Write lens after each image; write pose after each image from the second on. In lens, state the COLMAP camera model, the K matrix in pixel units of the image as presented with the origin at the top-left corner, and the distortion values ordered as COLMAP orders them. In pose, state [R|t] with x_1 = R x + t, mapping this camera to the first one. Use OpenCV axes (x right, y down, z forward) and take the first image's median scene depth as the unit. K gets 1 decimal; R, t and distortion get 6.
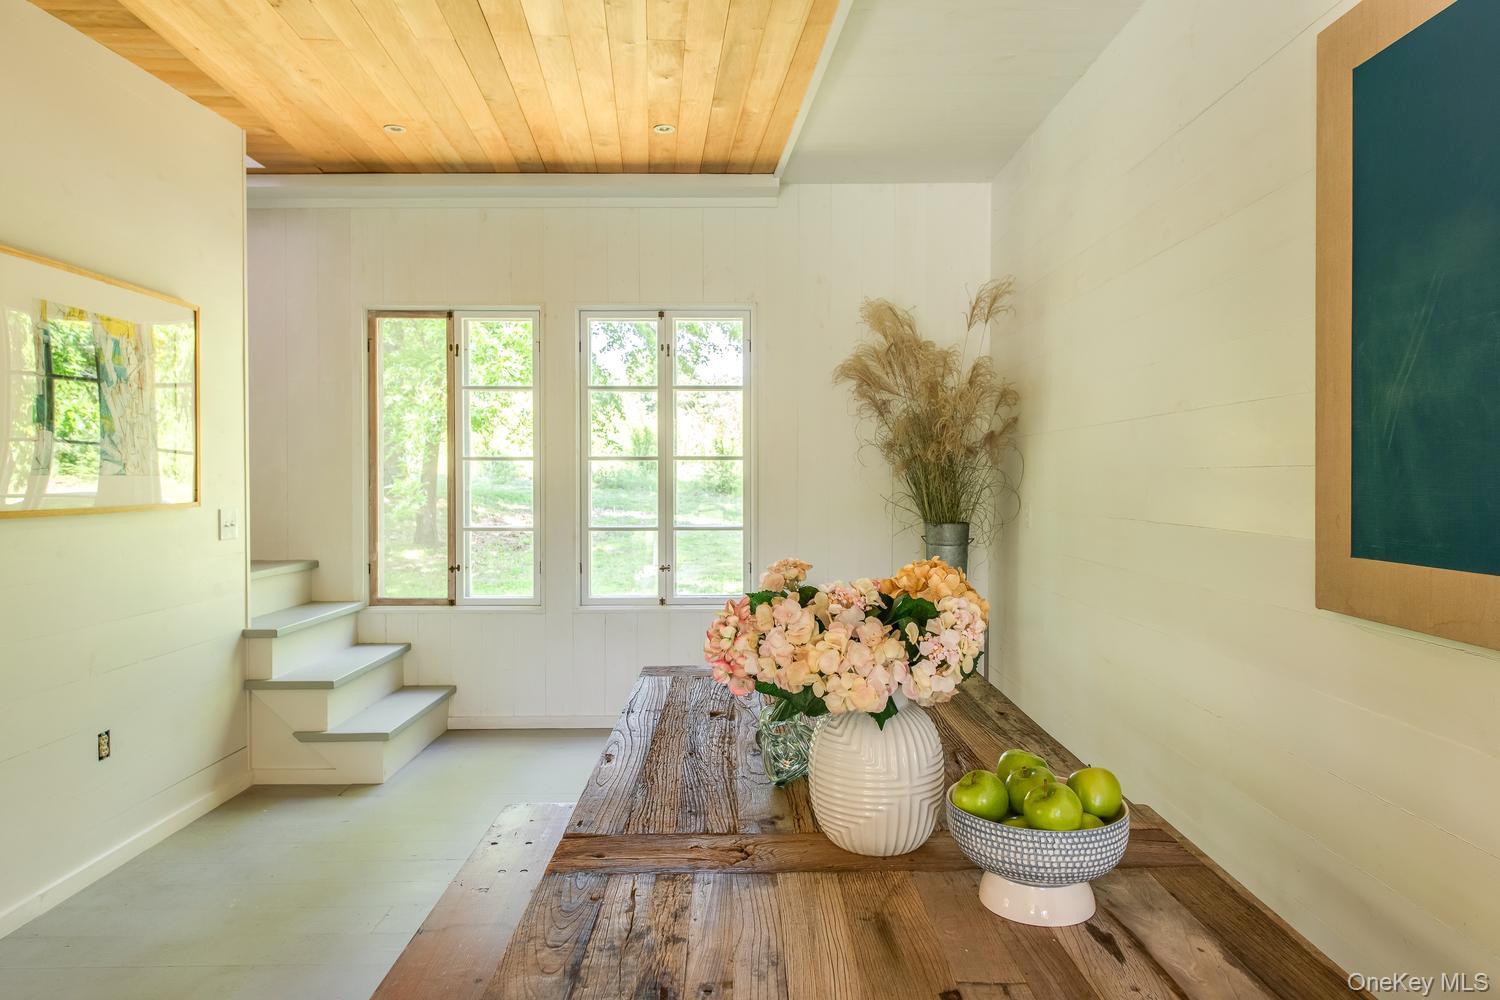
lens RADIAL K [[883.9, 0, 750.0], [0, 883.9, 500.0], [0, 0, 1]] dist [-0.001872, -0.000908]
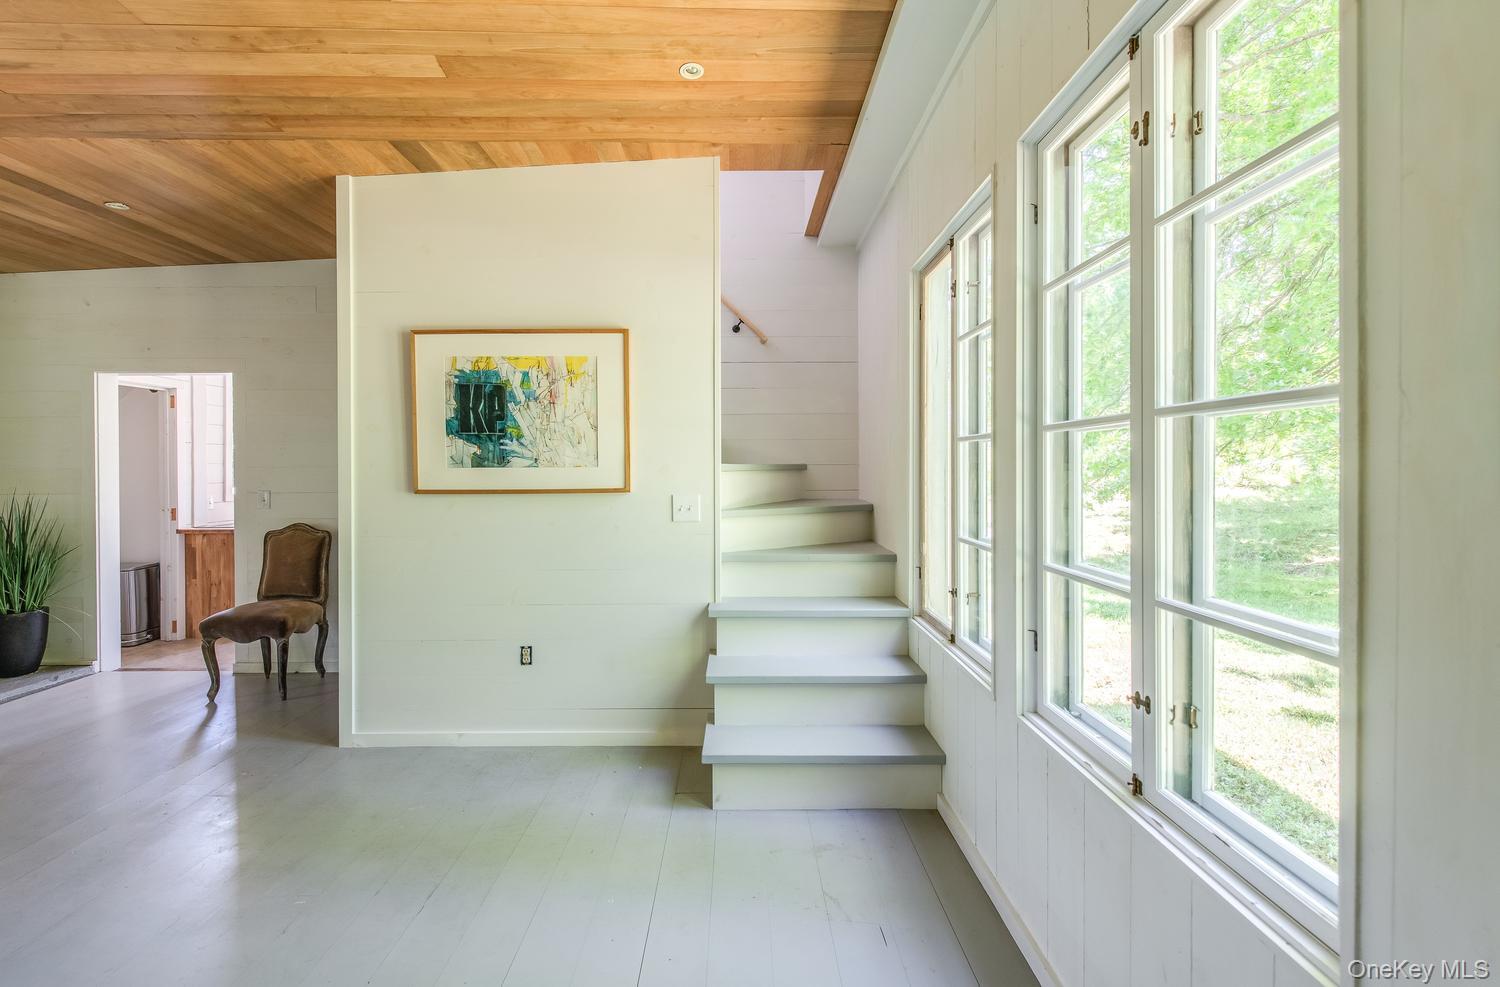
lens RADIAL K [[624.8, 0, 745.3], [0, 624.8, 467.8], [0, 0, 1]] dist [-0.000076, -0.000258]
pose [[0.015375, 0.003080, -0.999877, 0.234898], [-0.022055, 0.999753, 0.002741, -0.030661], [0.999639, 0.022010, 0.015439, 1.089841]]
